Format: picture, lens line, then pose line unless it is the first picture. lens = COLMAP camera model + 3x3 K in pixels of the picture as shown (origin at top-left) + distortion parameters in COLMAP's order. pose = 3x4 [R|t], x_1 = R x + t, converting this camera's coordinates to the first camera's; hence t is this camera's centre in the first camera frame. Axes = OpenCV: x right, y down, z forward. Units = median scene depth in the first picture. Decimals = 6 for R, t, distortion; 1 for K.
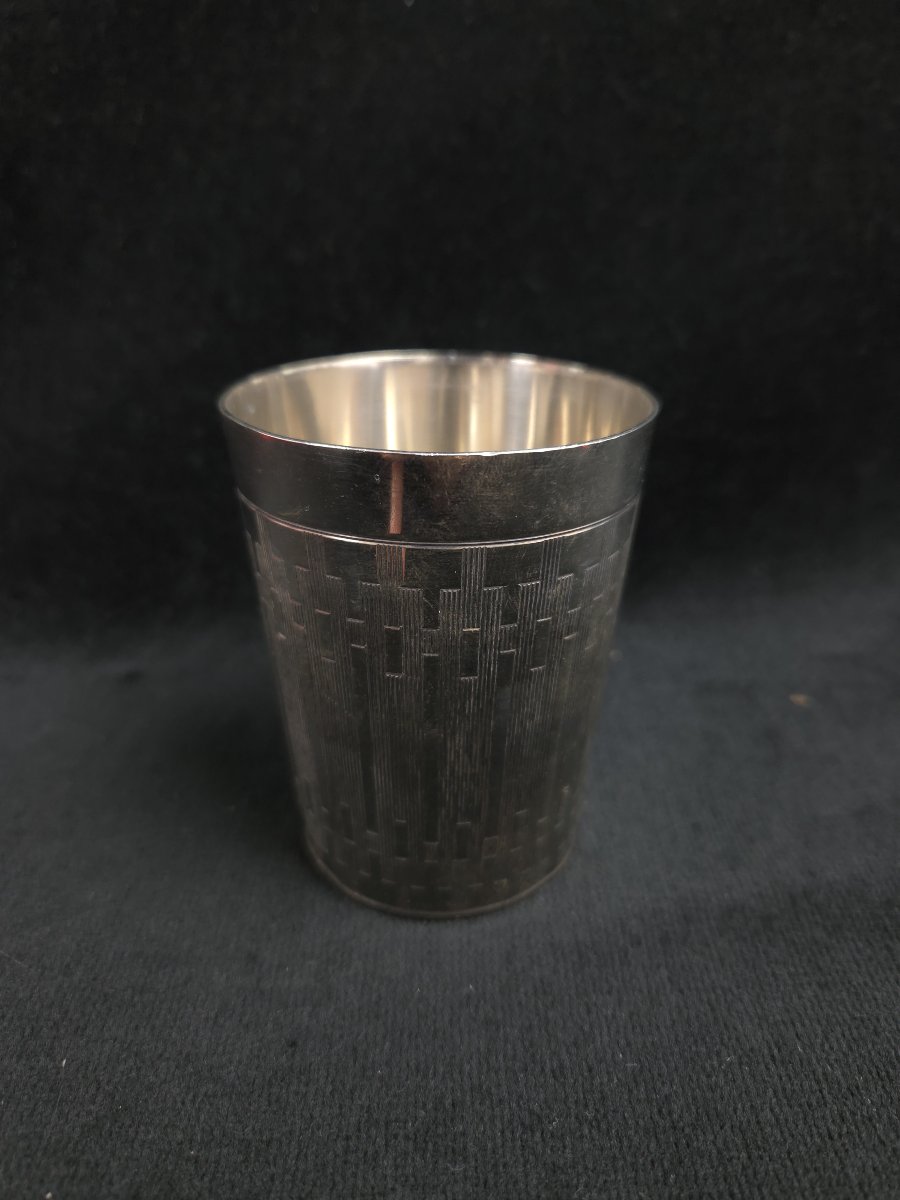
lens RADIAL K [[827.7, 0, 456.9], [0, 827.7, 598.7], [0, 0, 1]] dist [0.005870, -0.060441]
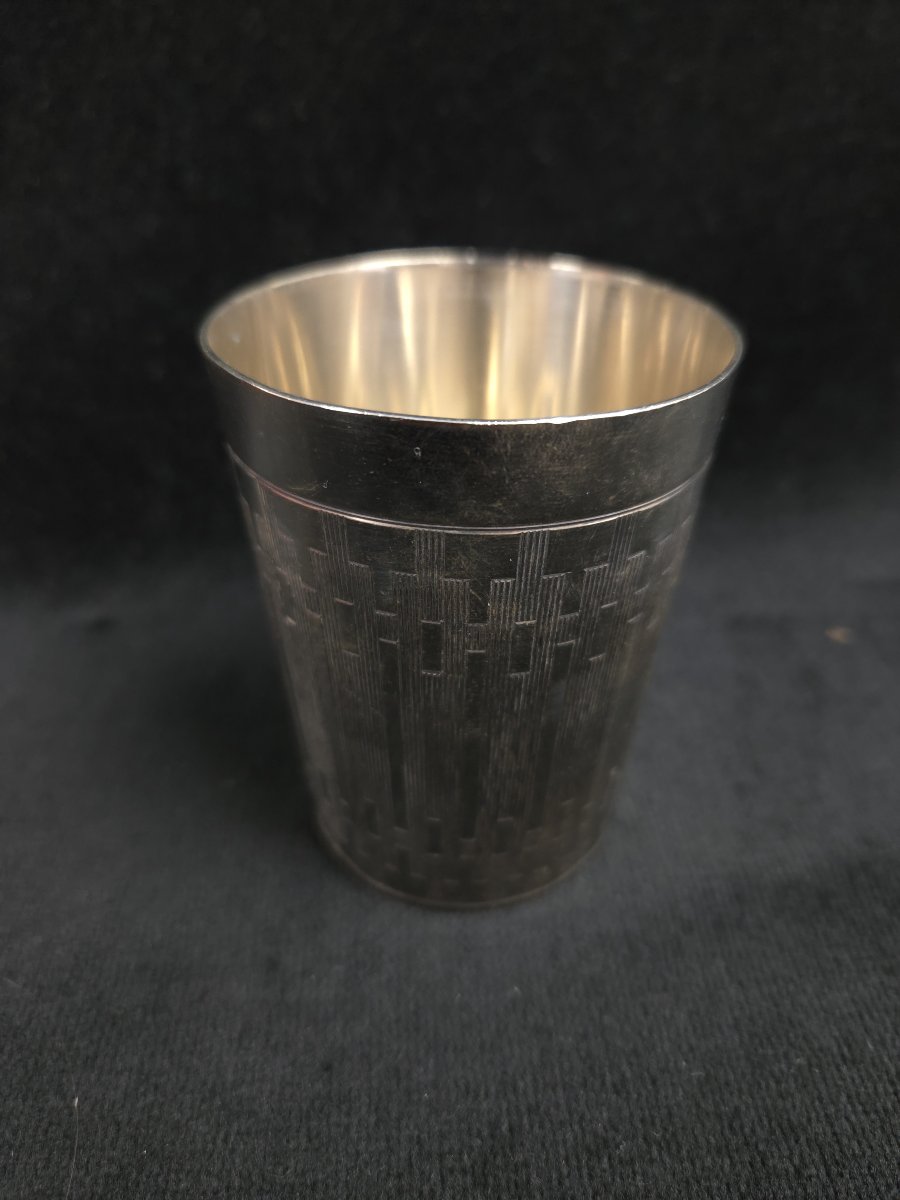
lens RADIAL K [[840.8, 0, 461.1], [0, 840.8, 602.6], [0, 0, 1]] dist [-0.005841, -0.049961]
pose [[0.998630, -0.025513, 0.045680, -0.079699], [0.018290, 0.988200, 0.152070, -0.104605], [-0.049021, -0.151026, 0.987314, 0.153898]]
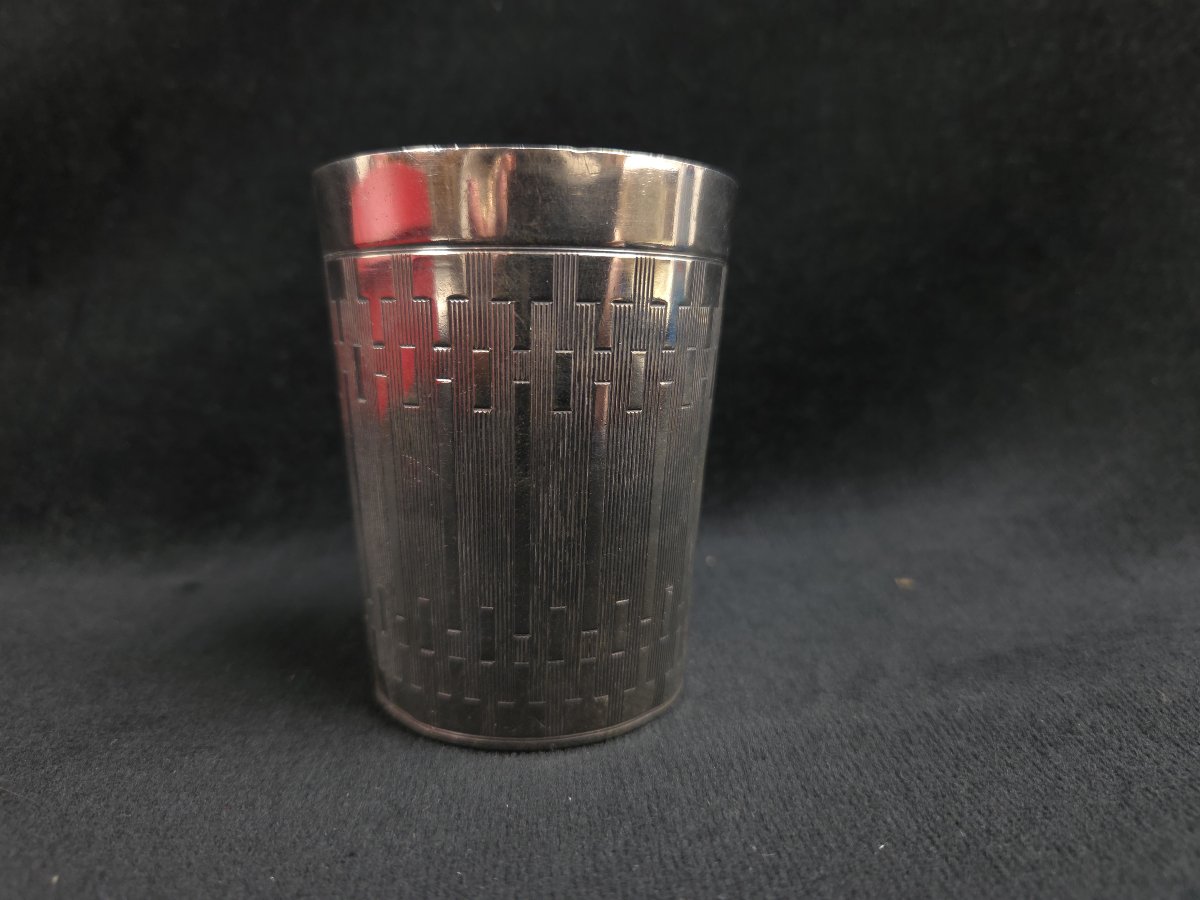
lens RADIAL K [[827.7, 0, 594.8], [0, 827.7, 465.7], [0, 0, 1]] dist [0.005870, -0.060441]
pose [[0.997591, -0.009959, 0.068651, -0.013300], [0.029220, 0.957888, -0.285651, 0.407755], [-0.062915, 0.286969, 0.955872, 0.105062]]
